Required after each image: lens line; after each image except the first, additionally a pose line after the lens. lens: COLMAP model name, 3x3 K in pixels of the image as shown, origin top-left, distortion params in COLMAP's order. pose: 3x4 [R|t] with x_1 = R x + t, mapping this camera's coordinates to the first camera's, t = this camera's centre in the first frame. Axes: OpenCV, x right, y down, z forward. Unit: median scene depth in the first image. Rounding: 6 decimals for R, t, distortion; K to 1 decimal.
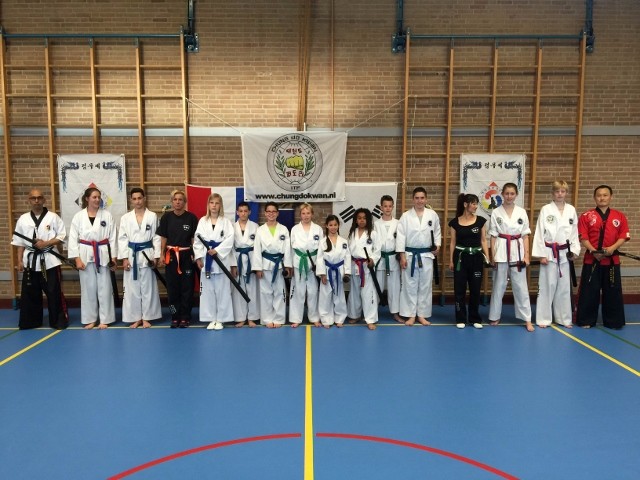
lens RADIAL K [[562.6, 0, 319.7], [0, 562.6, 244.7], [0, 0, 1]] dist [0.034550, -0.043484]
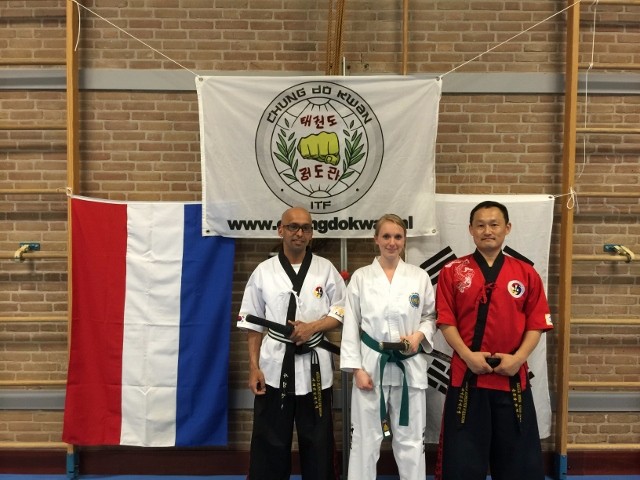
lens RADIAL K [[562.6, 0, 320.8], [0, 562.6, 238.8], [0, 0, 1]] dist [0.034550, -0.043484]
pose [[0.999702, 0.008979, -0.022715, -0.032606], [-0.010602, 0.997321, -0.072381, -0.043714], [0.022004, 0.072600, 0.997118, 0.566667]]
